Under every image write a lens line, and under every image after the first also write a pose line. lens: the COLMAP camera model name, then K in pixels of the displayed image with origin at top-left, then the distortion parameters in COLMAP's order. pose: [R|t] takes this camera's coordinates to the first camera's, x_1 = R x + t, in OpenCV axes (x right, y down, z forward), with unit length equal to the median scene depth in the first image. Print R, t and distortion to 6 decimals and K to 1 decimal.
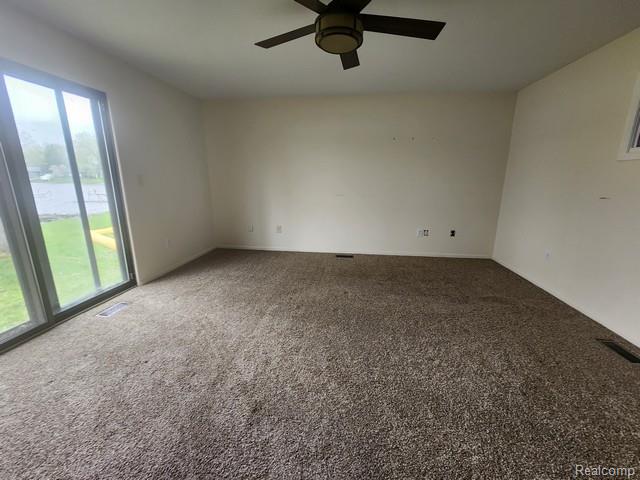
lens RADIAL K [[262.7, 0, 318.7], [0, 262.7, 238.7], [0, 0, 1]] dist [-0.000220, -0.000007]
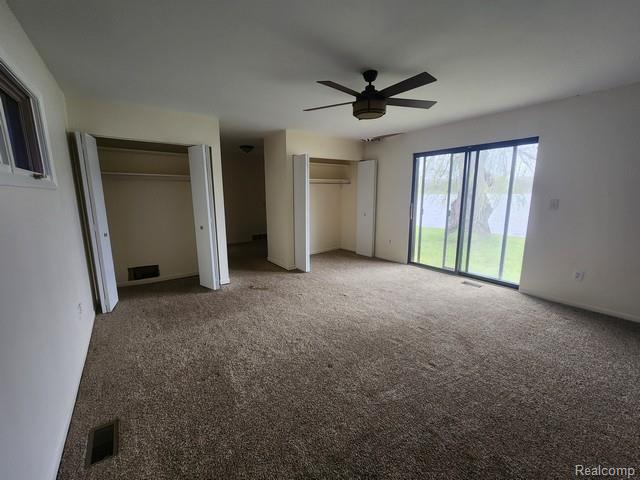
lens RADIAL K [[262.7, 0, 318.7], [0, 262.7, 238.7], [0, 0, 1]] dist [-0.000220, -0.000007]
pose [[-0.727759, 0.122650, -0.674777, 0.854958], [-0.147723, 0.932753, 0.328862, -0.343660], [0.669735, 0.339012, -0.660702, 1.256179]]
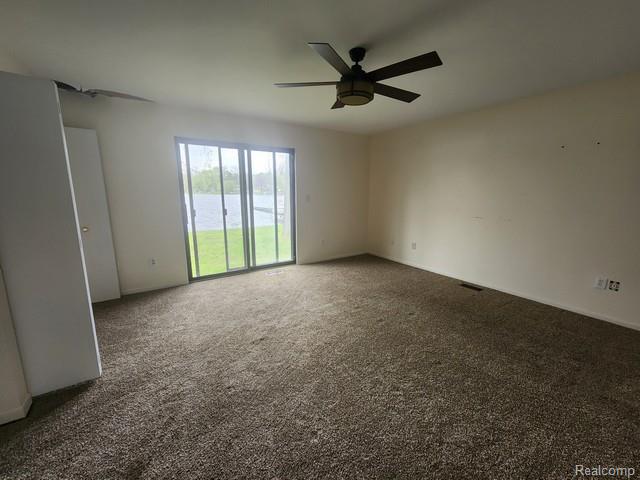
lens RADIAL K [[262.7, 0, 318.7], [0, 262.7, 238.7], [0, 0, 1]] dist [-0.000220, -0.000007]
pose [[0.640556, 0.133461, -0.756225, 0.646830], [-0.170605, 0.984904, 0.029309, -0.048010], [0.748720, 0.110241, 0.653655, 0.060397]]
